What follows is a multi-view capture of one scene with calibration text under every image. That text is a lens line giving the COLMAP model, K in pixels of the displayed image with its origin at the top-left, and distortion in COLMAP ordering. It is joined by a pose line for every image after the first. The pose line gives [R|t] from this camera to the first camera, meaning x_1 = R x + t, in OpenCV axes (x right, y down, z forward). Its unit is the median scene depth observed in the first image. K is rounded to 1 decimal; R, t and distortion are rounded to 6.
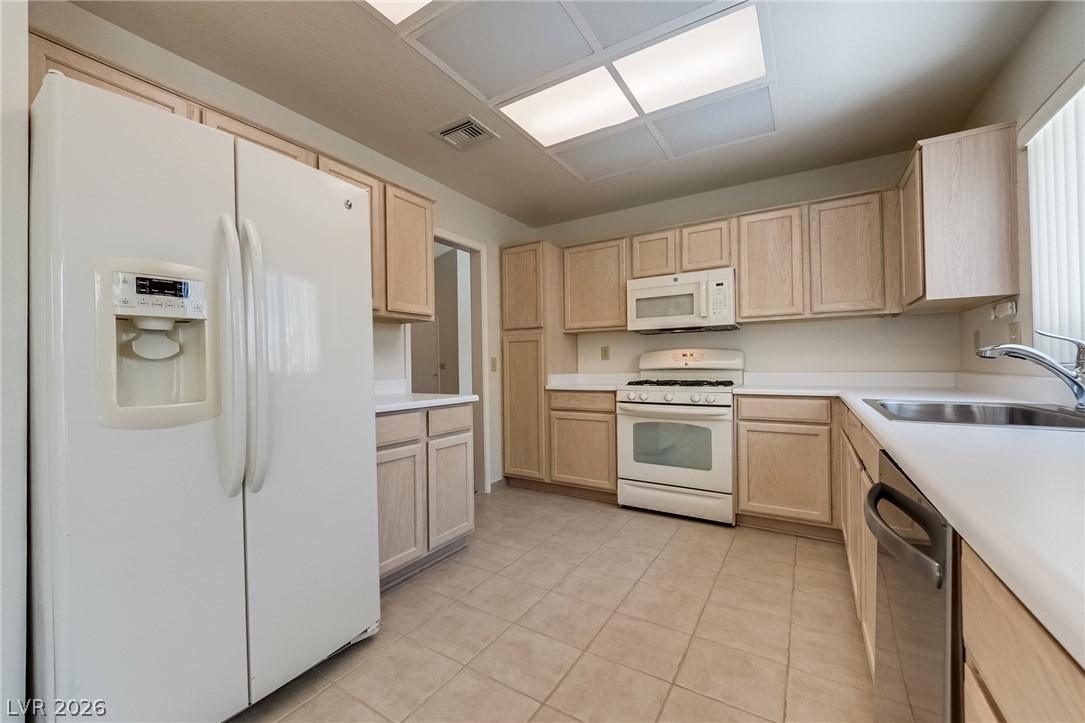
lens RADIAL K [[444.6, 0, 492.5], [0, 444.6, 364.7], [0, 0, 1]] dist [-0.002167, -0.000052]
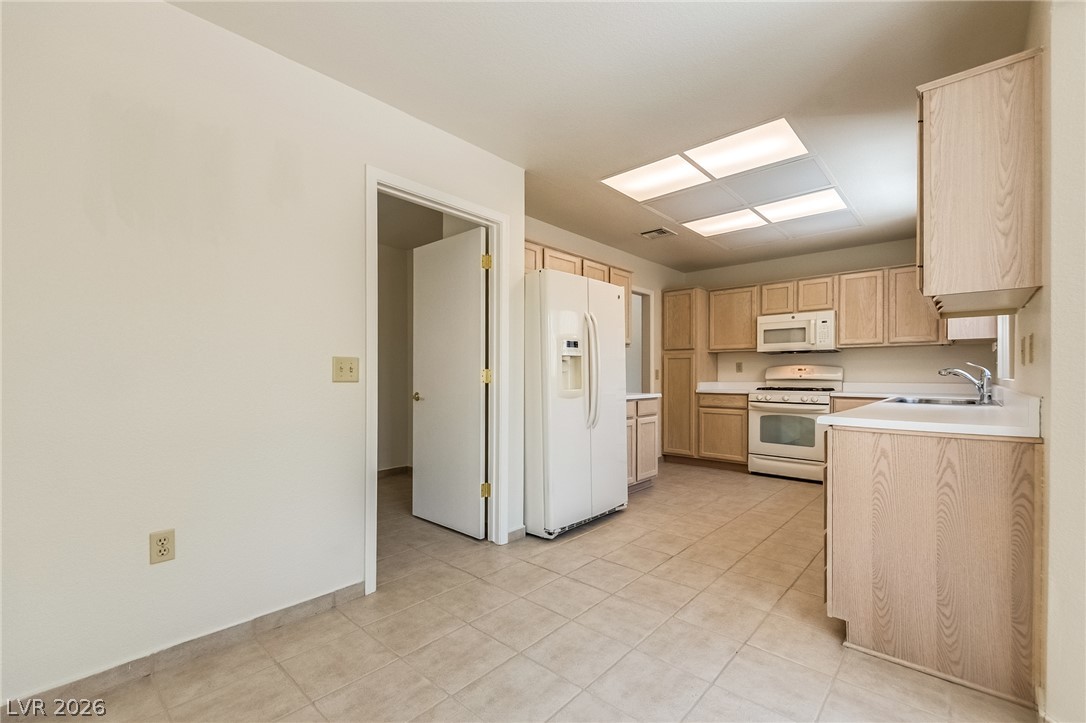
lens RADIAL K [[464.1, 0, 544.8], [0, 464.1, 379.3], [0, 0, 1]] dist [0.001492, -0.000317]
pose [[0.992273, 0.013883, -0.123292, -0.209367], [-0.012214, 0.999823, 0.014281, -0.002649], [0.123469, -0.012664, 0.992268, -0.628385]]
